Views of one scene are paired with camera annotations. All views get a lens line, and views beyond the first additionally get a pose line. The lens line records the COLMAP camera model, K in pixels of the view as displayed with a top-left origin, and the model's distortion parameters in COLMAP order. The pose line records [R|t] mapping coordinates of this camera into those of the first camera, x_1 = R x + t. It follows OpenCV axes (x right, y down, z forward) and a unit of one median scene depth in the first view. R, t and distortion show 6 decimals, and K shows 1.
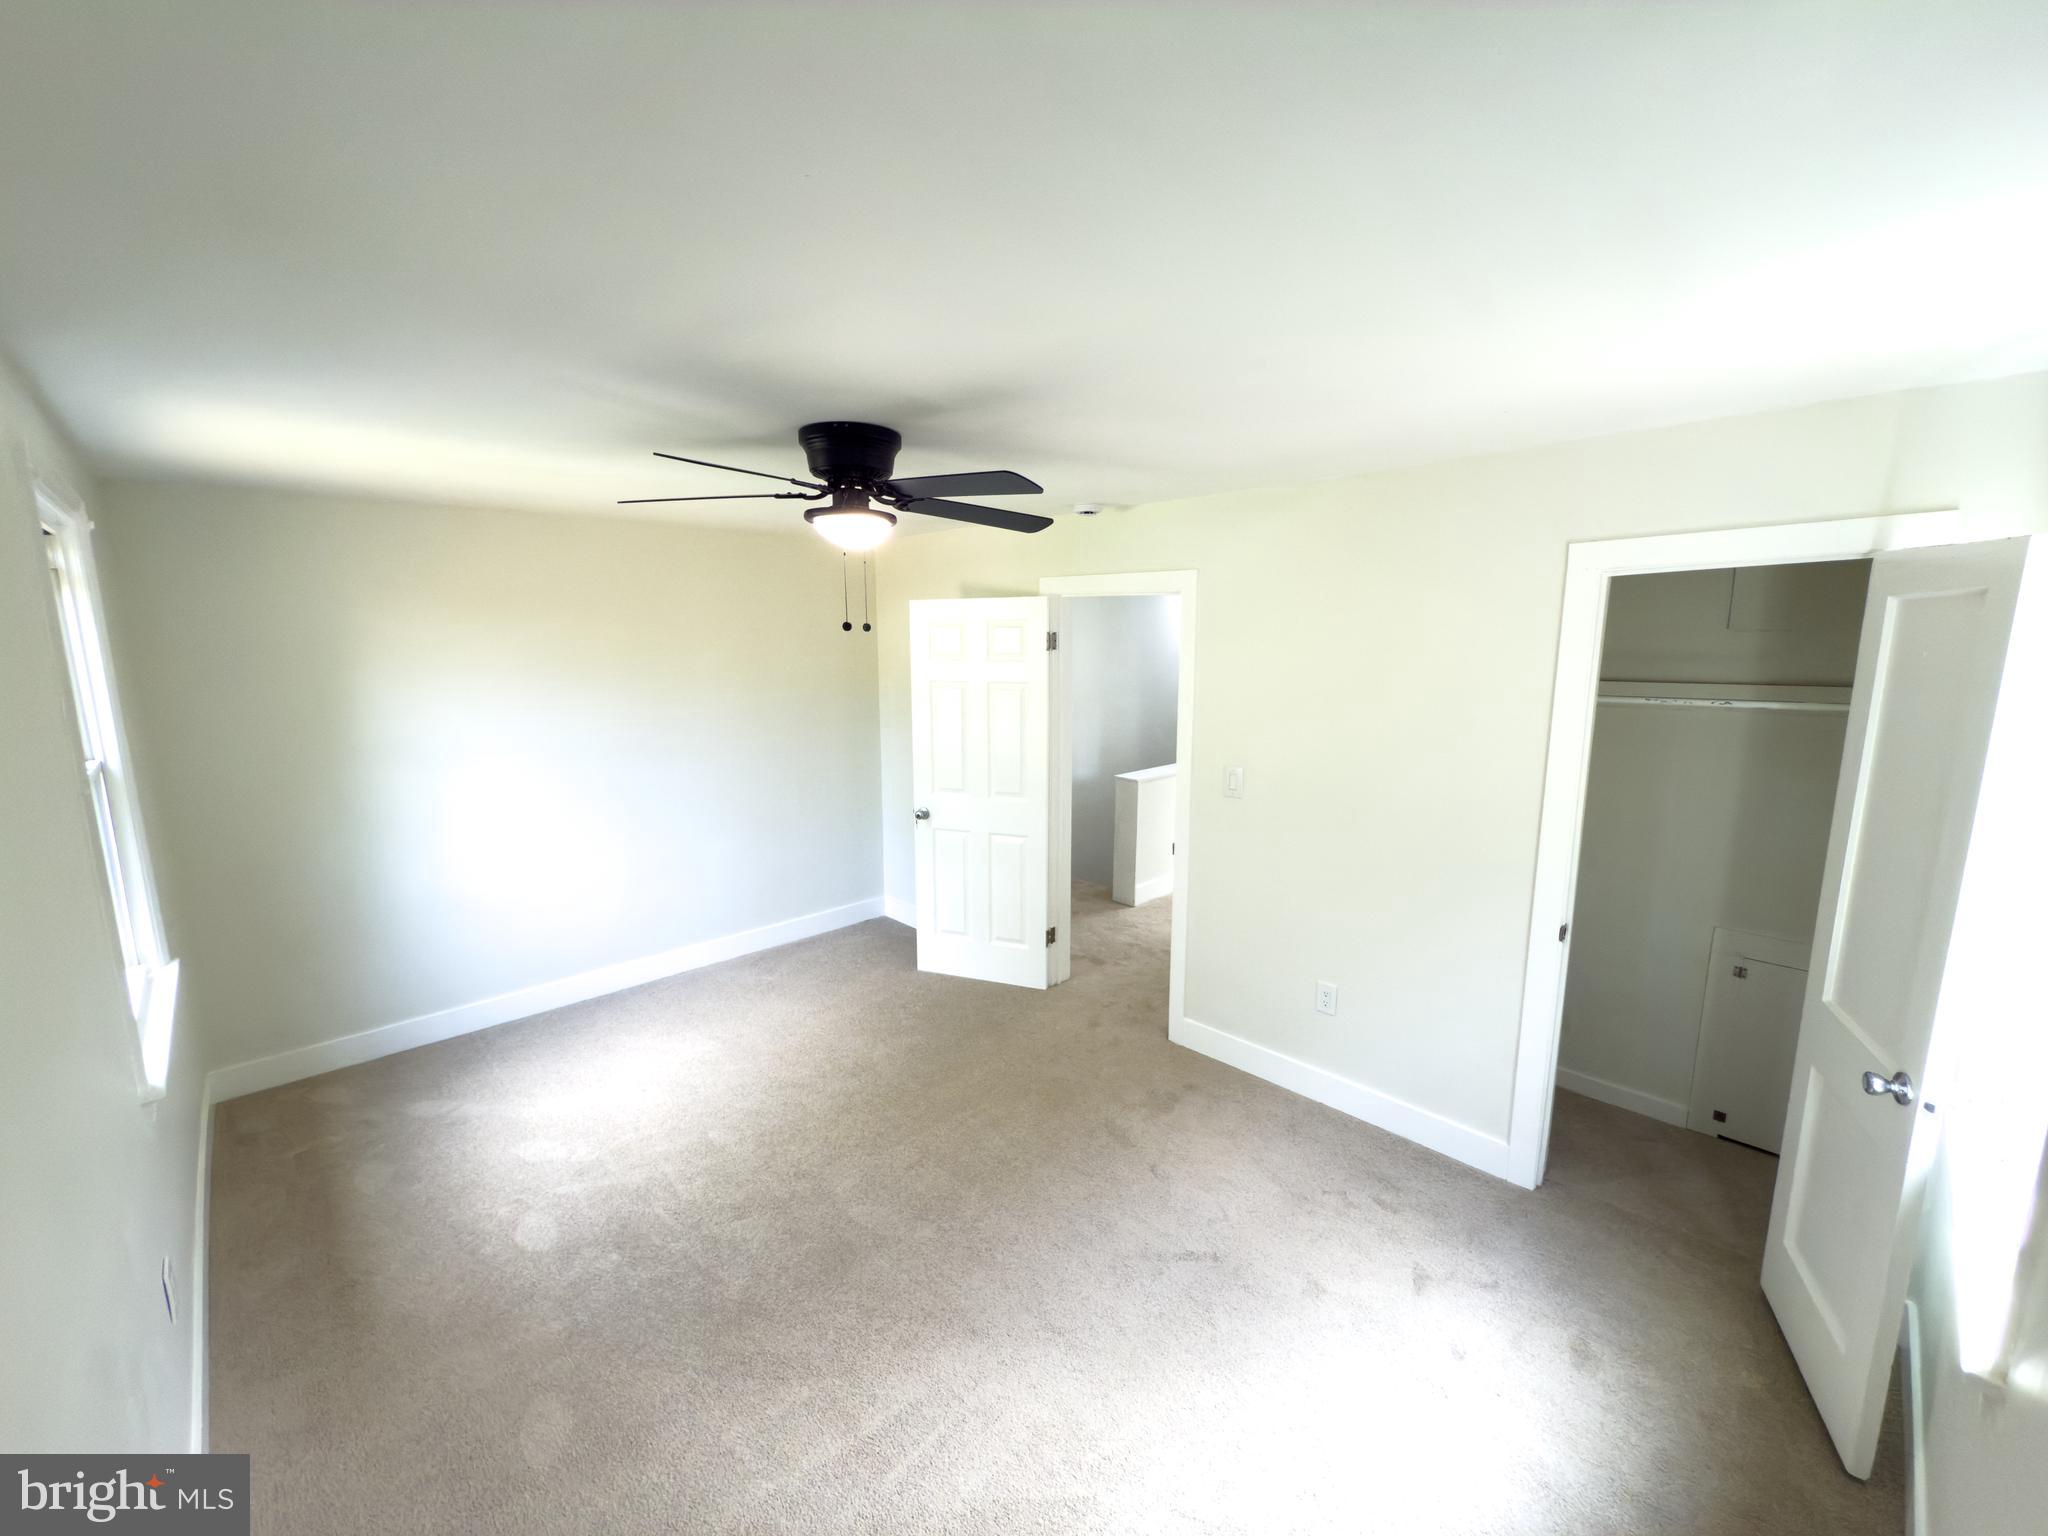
lens RADIAL K [[814.6, 0, 1021.7], [0, 814.6, 765.6], [0, 0, 1]] dist [-0.000529, 0.000366]
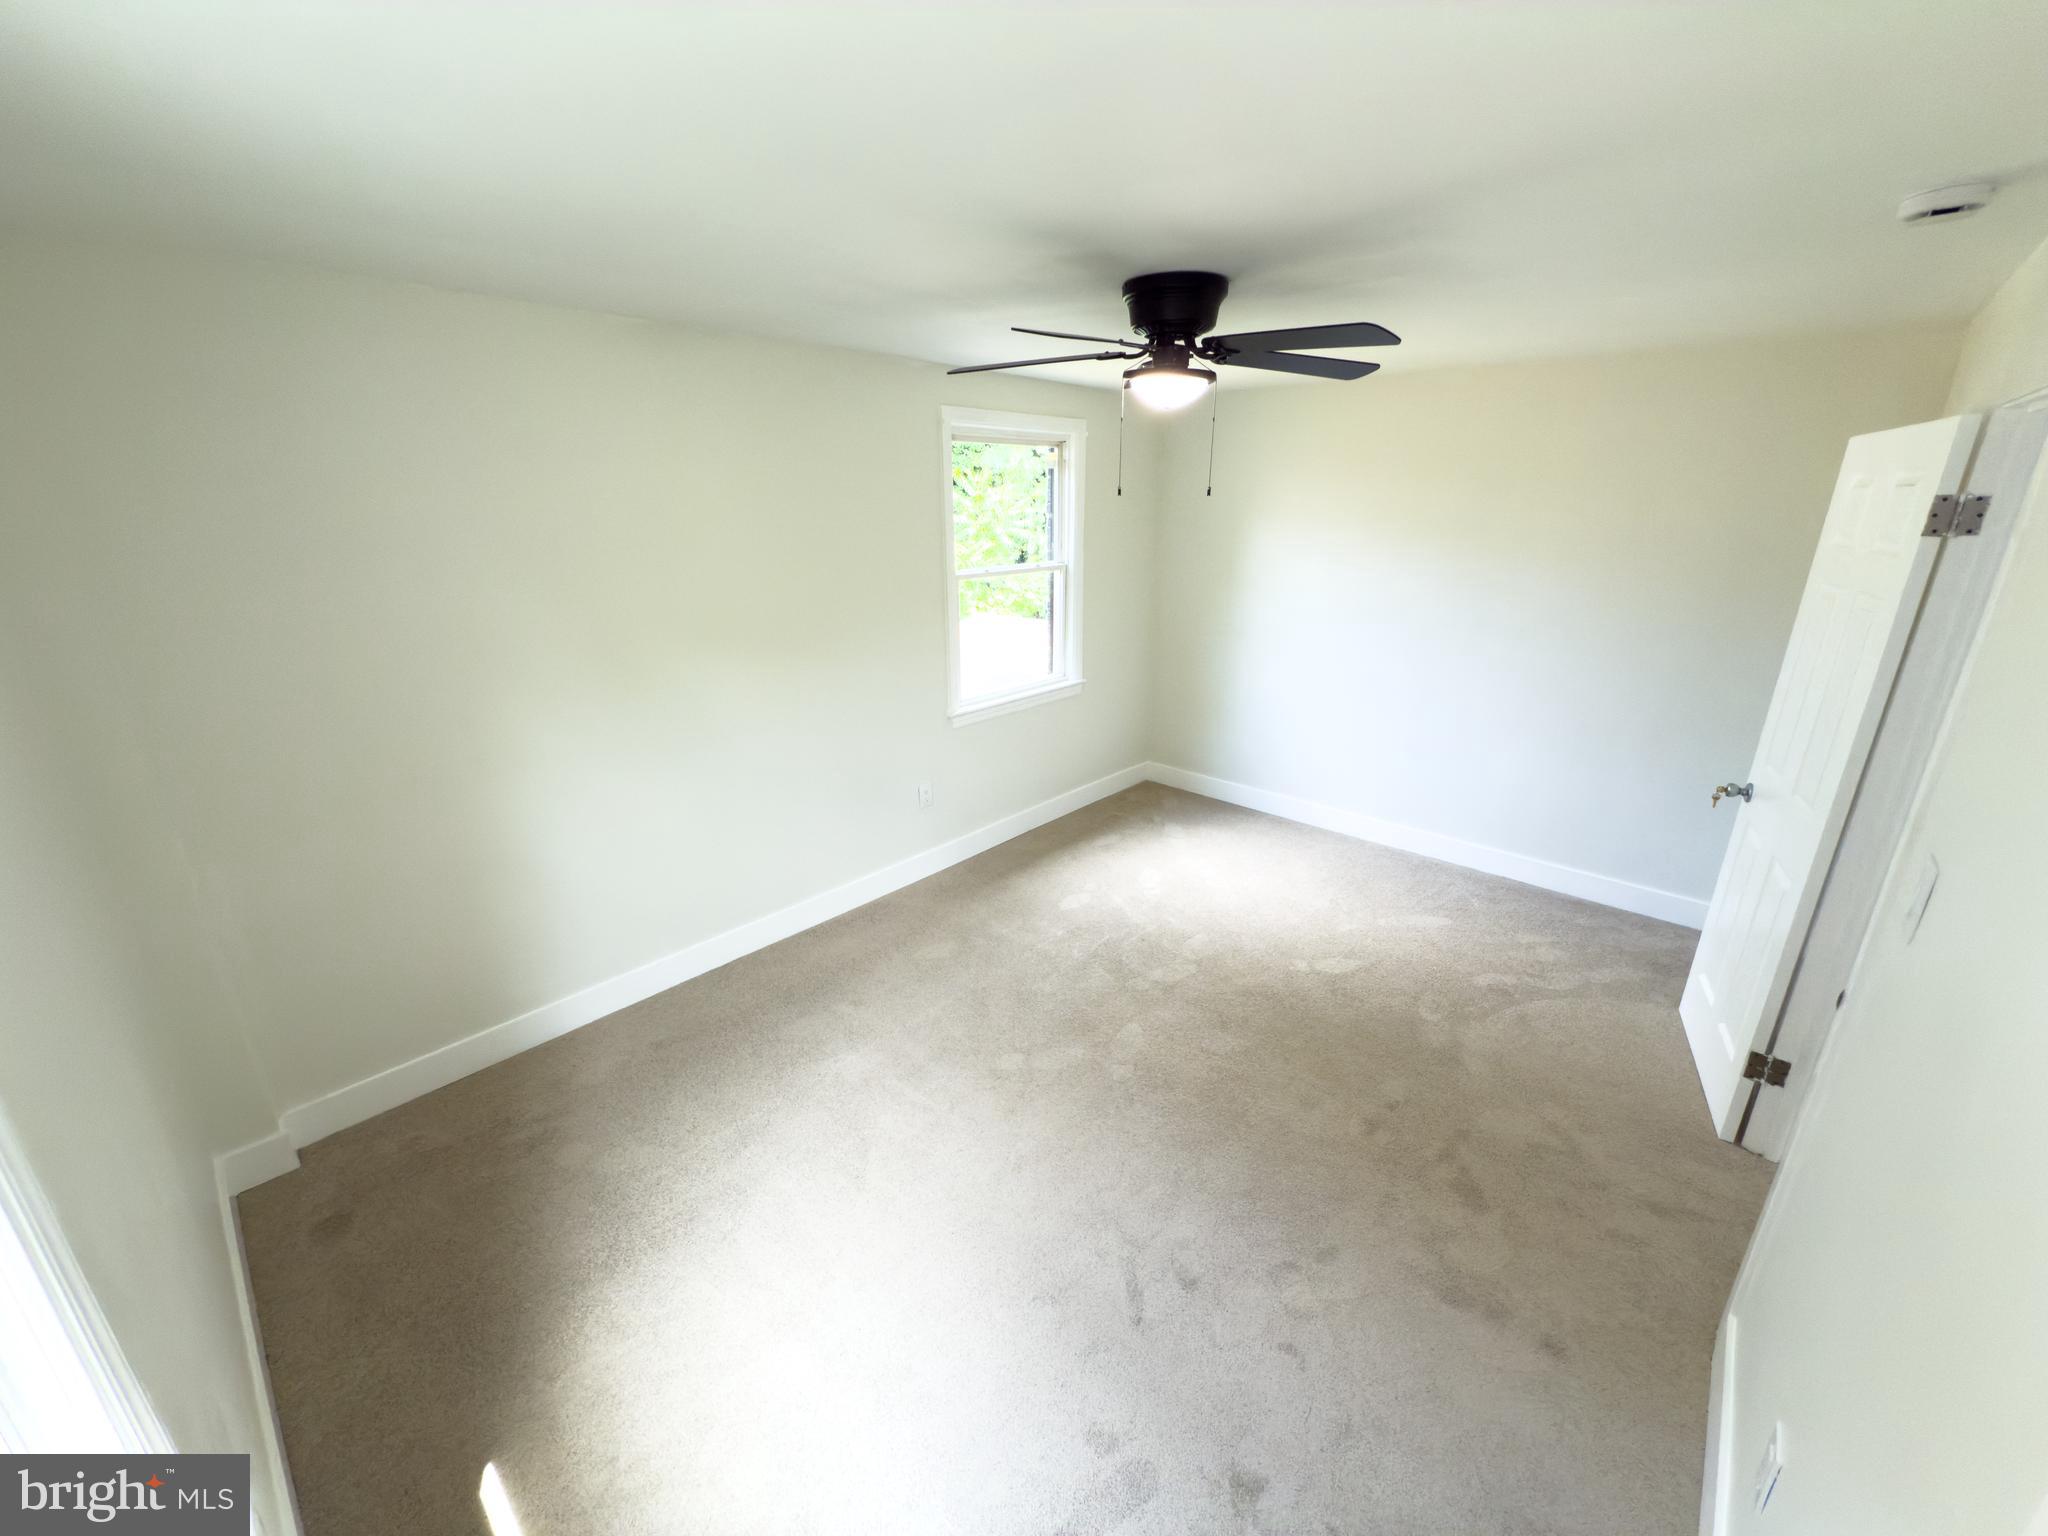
lens RADIAL K [[814.6, 0, 1021.7], [0, 814.6, 765.6], [0, 0, 1]] dist [-0.000529, 0.000366]
pose [[0.070631, 0.318710, -0.945217, 0.645774], [-0.162393, 0.938616, 0.304349, -0.097115], [0.984195, 0.132000, 0.118052, 0.585147]]
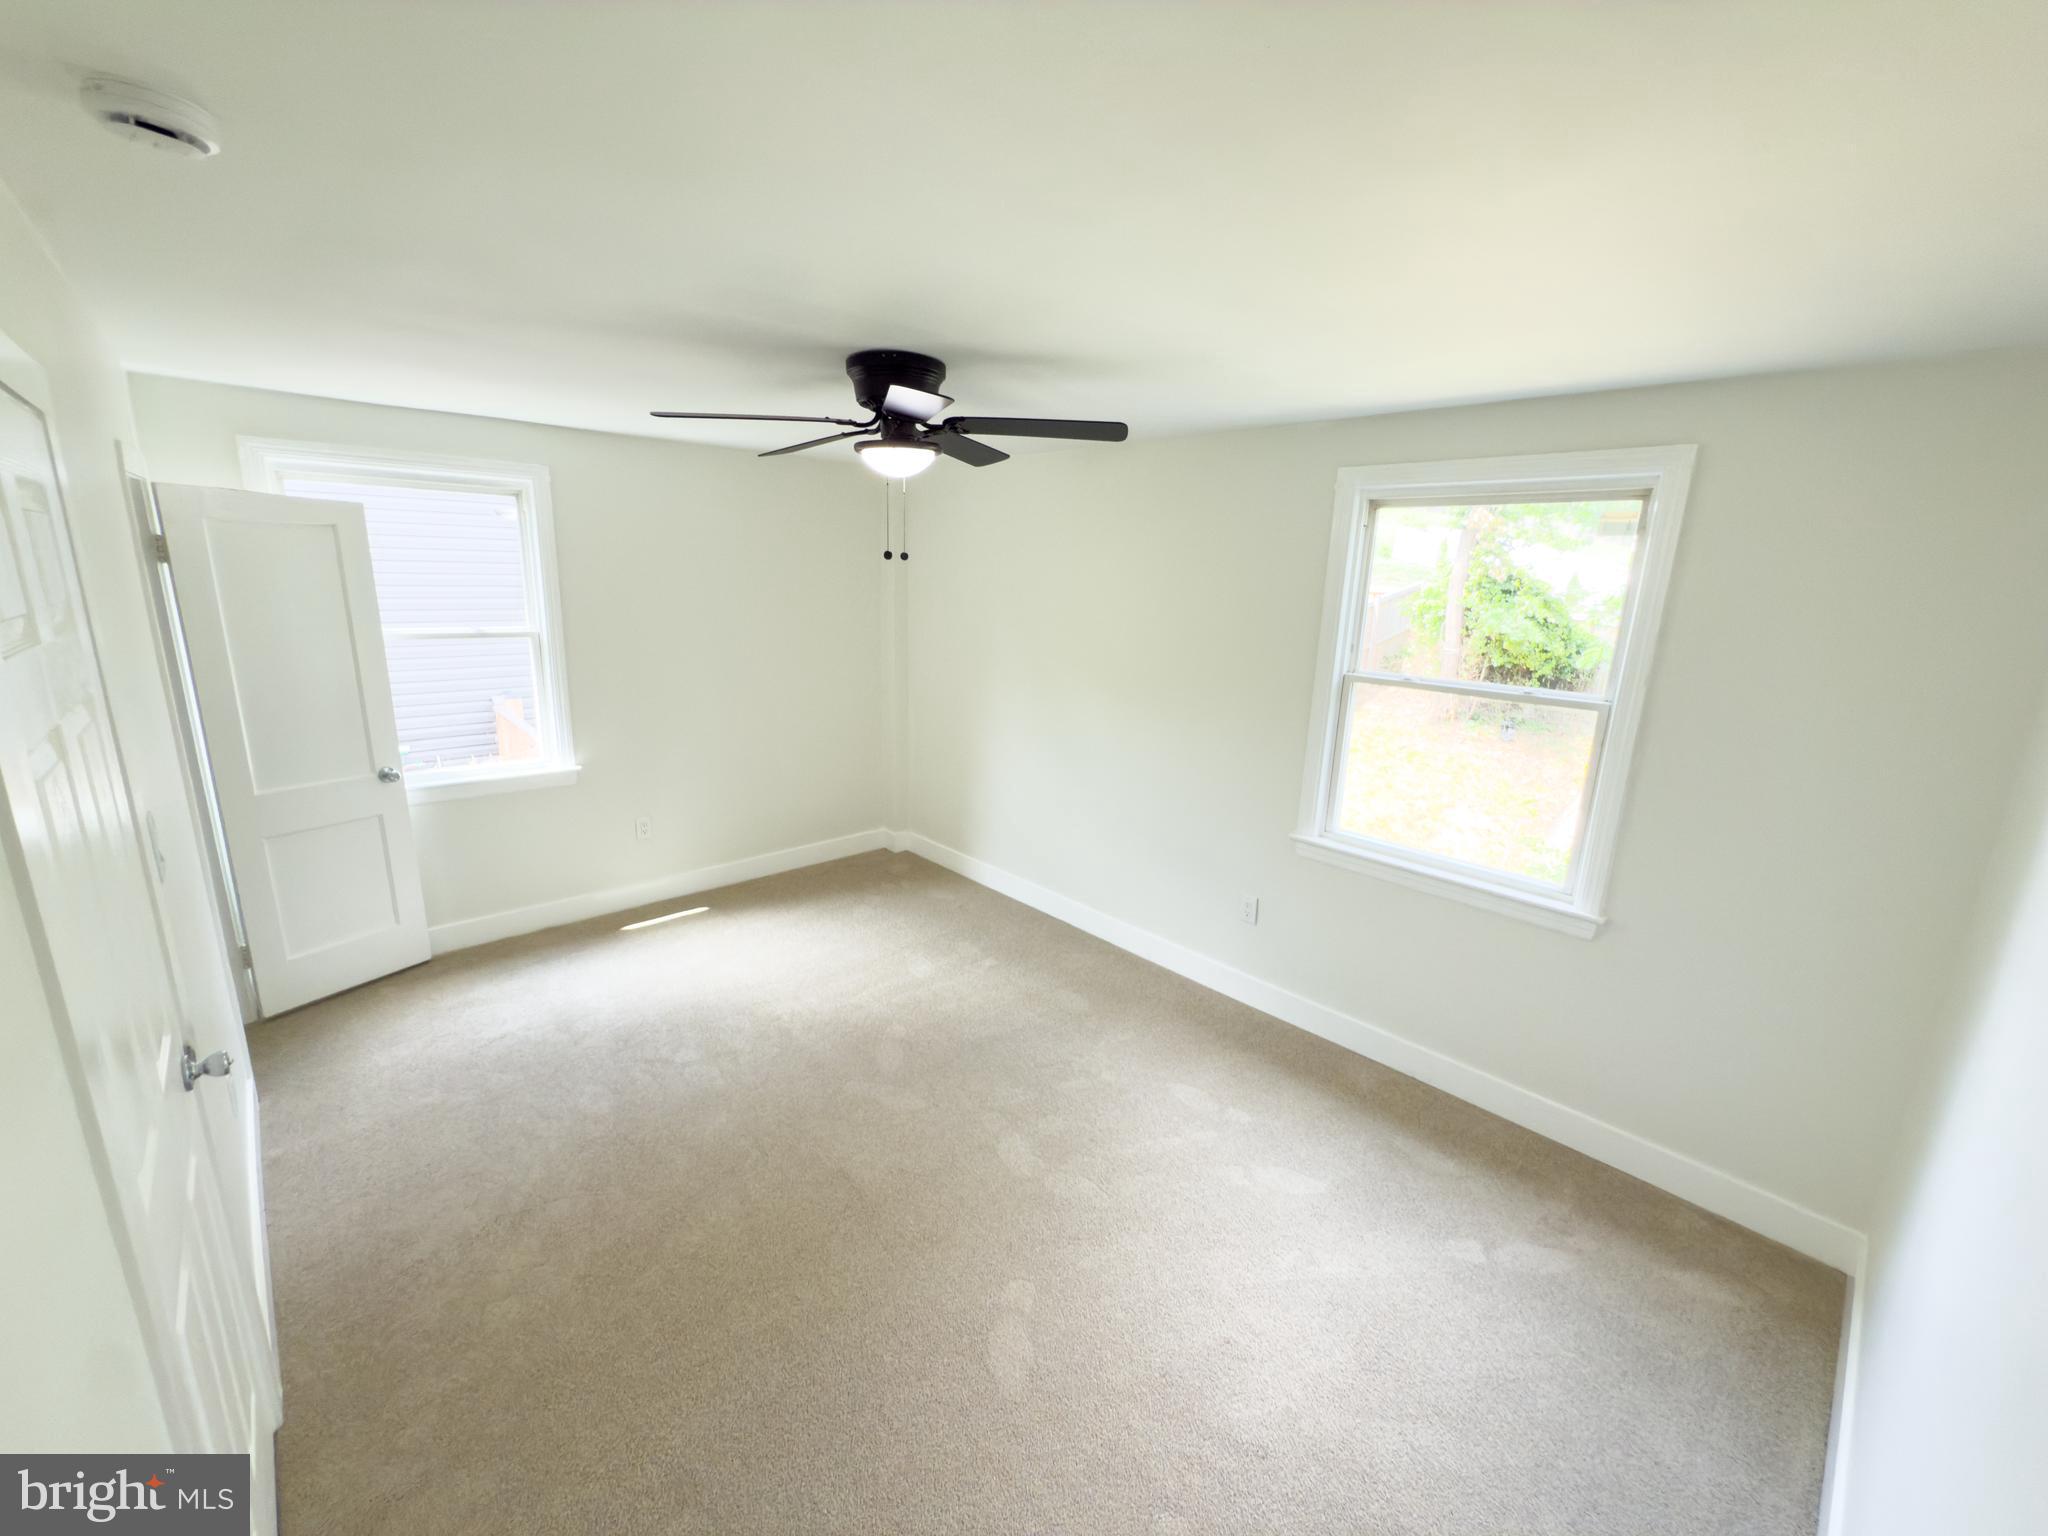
lens RADIAL K [[820.3, 0, 1033.6], [0, 820.3, 763.3], [0, 0, 1]] dist [-0.000249, 0.000086]
pose [[-0.999650, -0.026330, -0.002712, -0.306343], [-0.025331, 0.921895, 0.386611, -0.257177], [-0.007679, 0.386545, -0.922239, 1.606518]]
